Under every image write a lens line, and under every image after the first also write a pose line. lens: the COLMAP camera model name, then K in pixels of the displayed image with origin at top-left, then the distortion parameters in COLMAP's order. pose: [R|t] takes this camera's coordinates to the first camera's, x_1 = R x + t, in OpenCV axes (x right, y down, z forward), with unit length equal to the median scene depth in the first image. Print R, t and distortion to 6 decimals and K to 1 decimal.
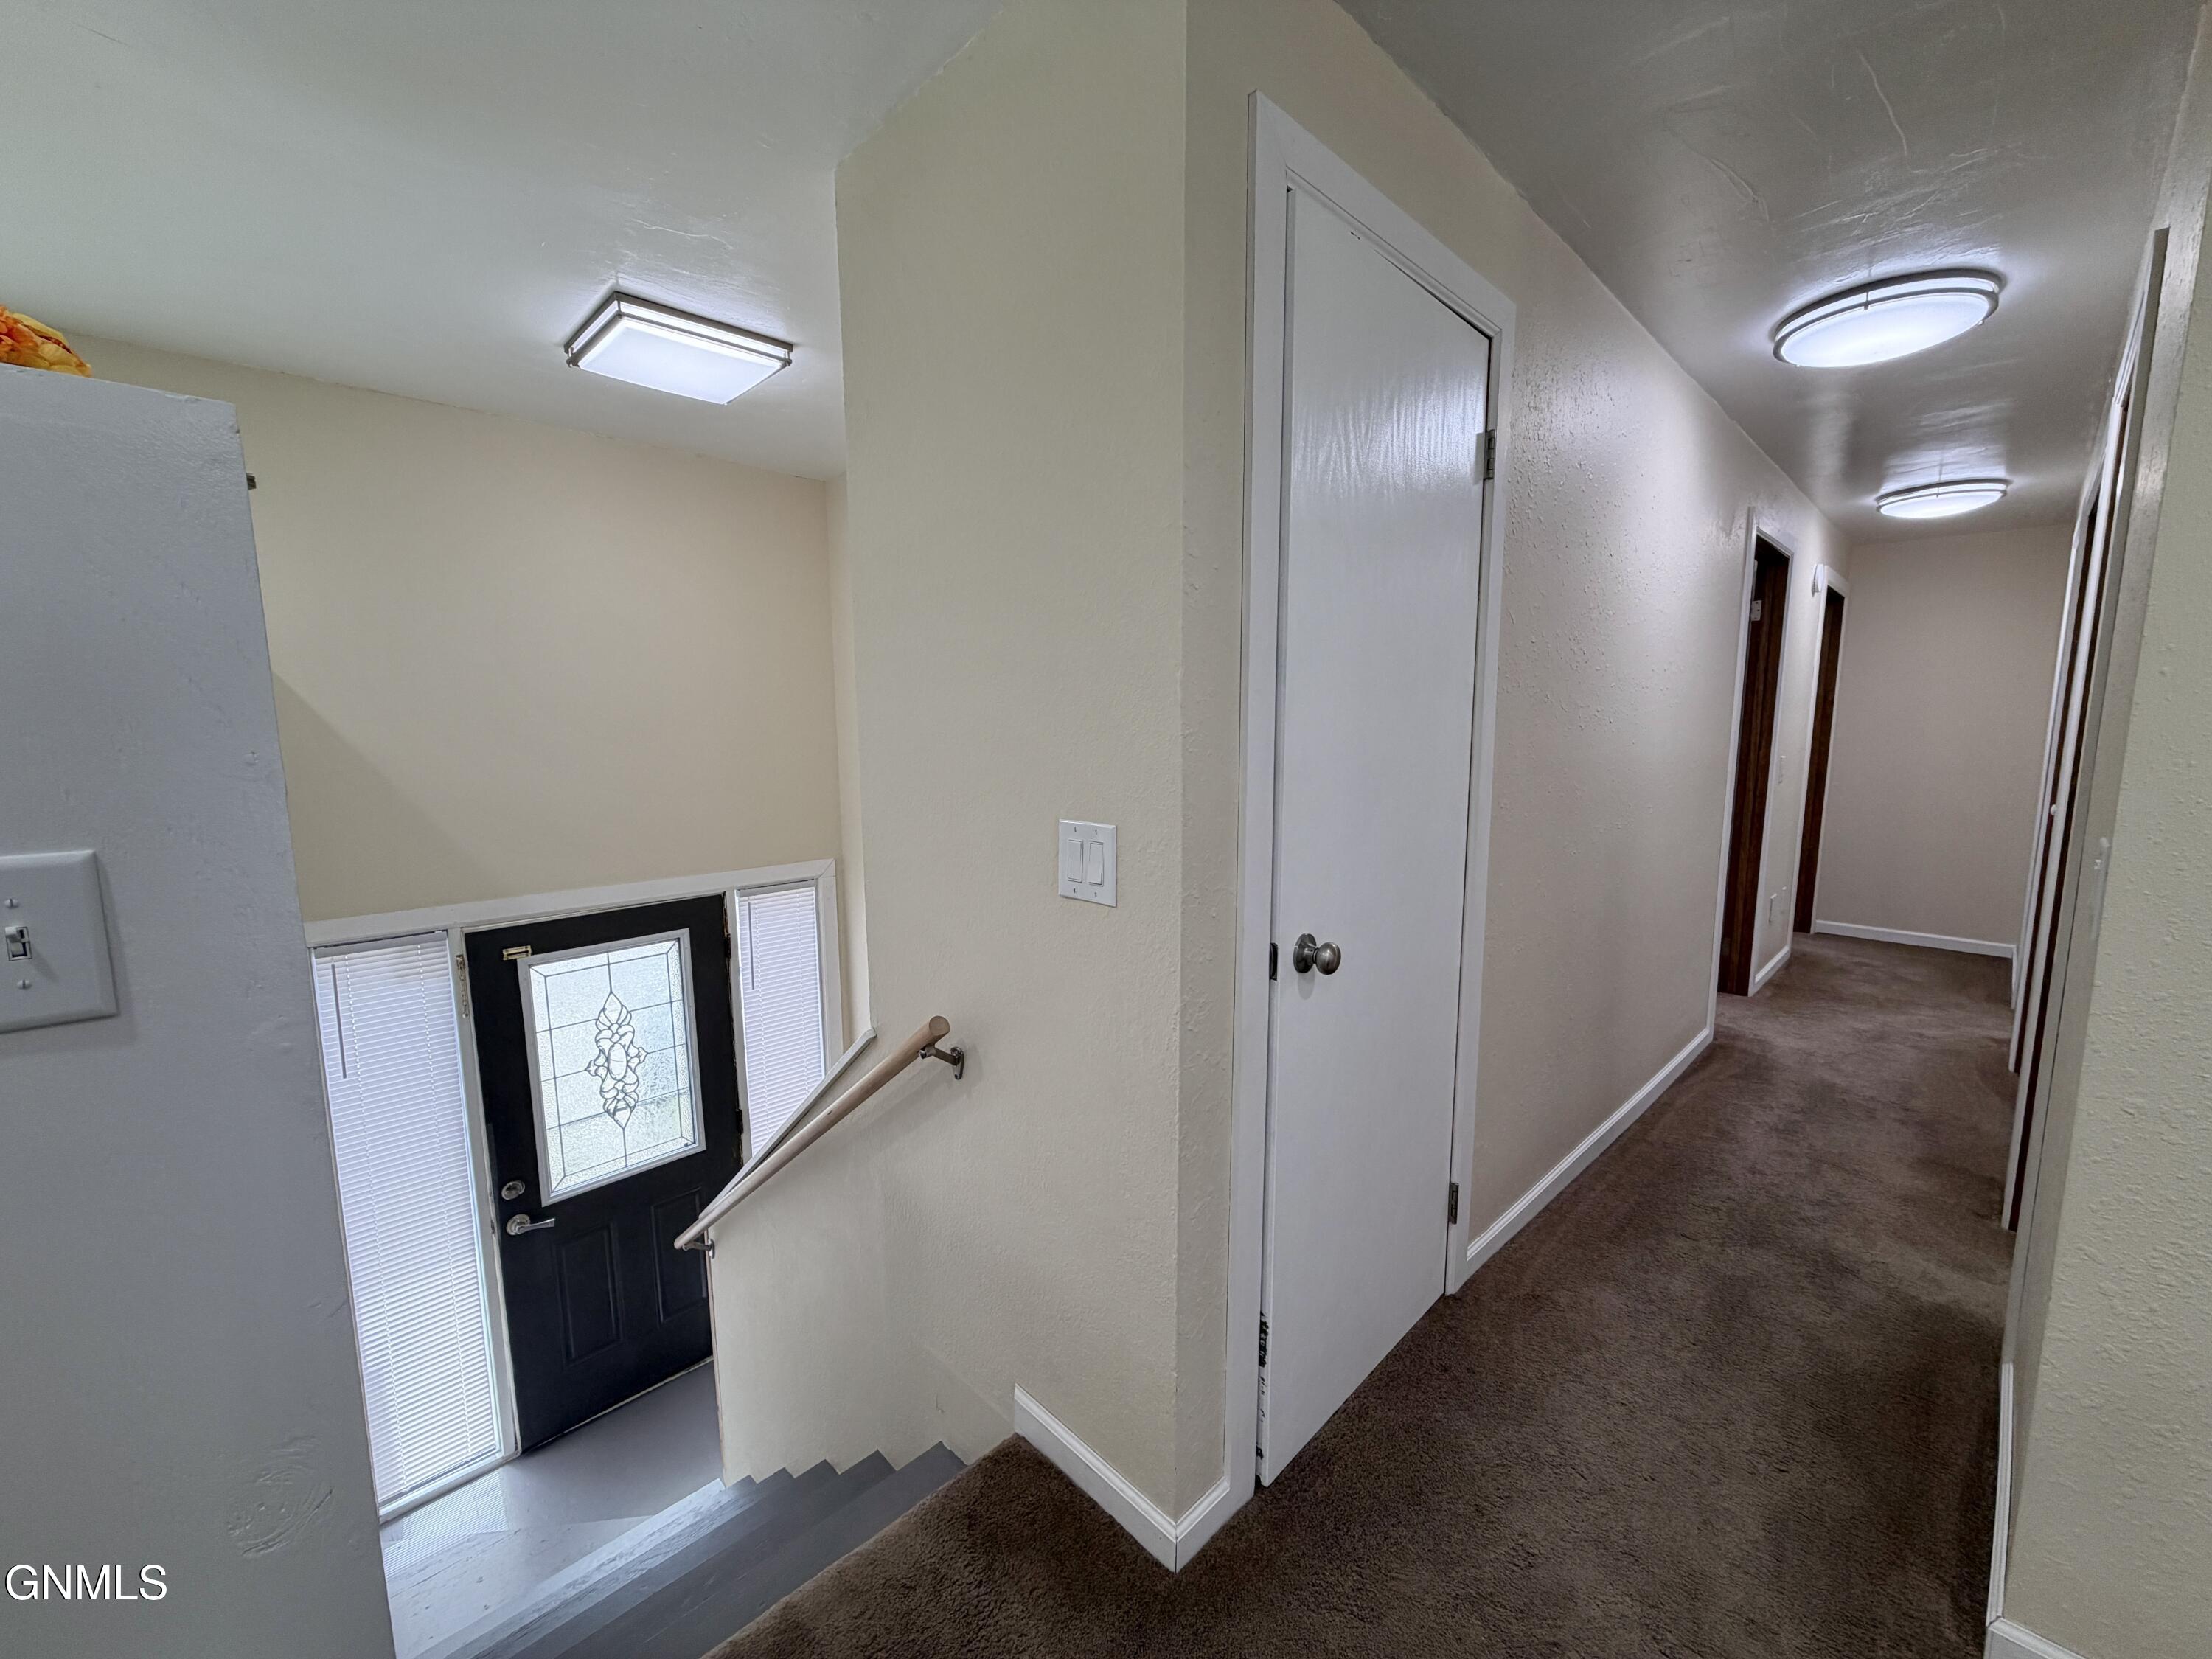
lens RADIAL K [[880.2, 0, 1098.4], [0, 880.2, 830.7], [0, 0, 1]] dist [-0.000191, 0.000221]
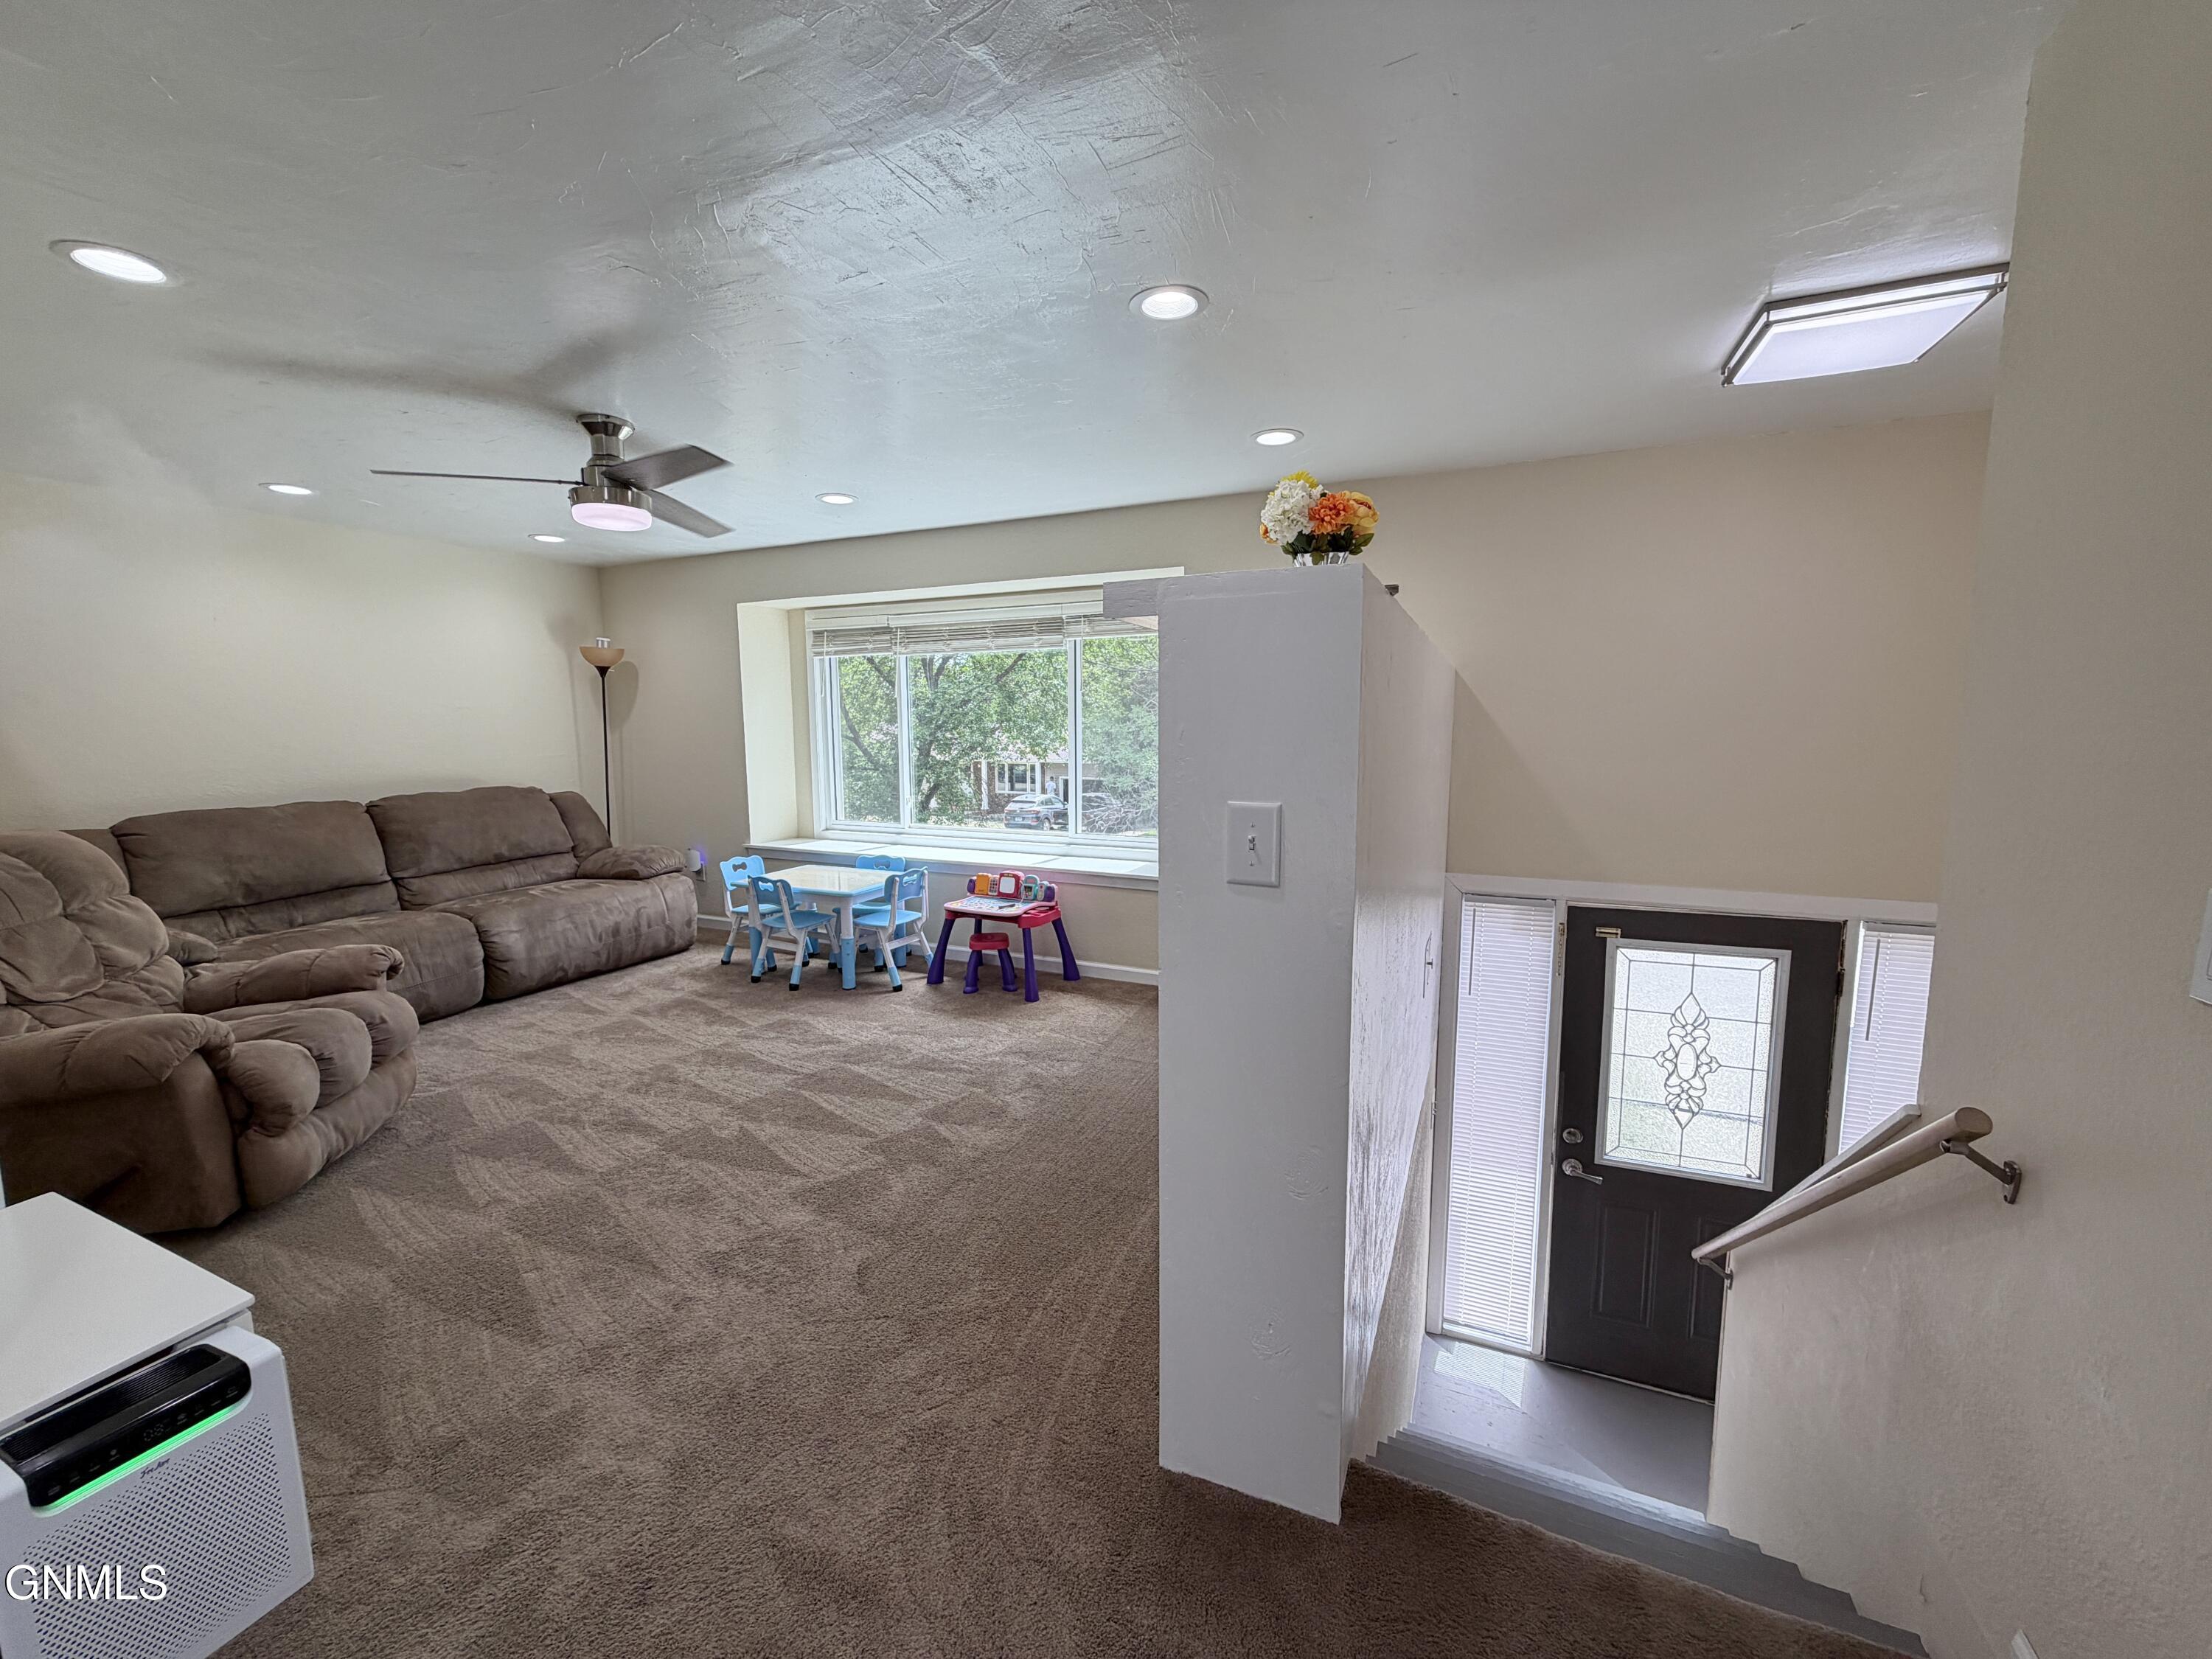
lens RADIAL K [[880.2, 0, 1098.4], [0, 880.2, 830.7], [0, 0, 1]] dist [-0.000191, 0.000221]
pose [[0.367785, 0.118183, -0.922370, 0.120207], [-0.113893, 0.990148, 0.081454, -0.006797], [0.922910, 0.075095, 0.377622, -0.028518]]
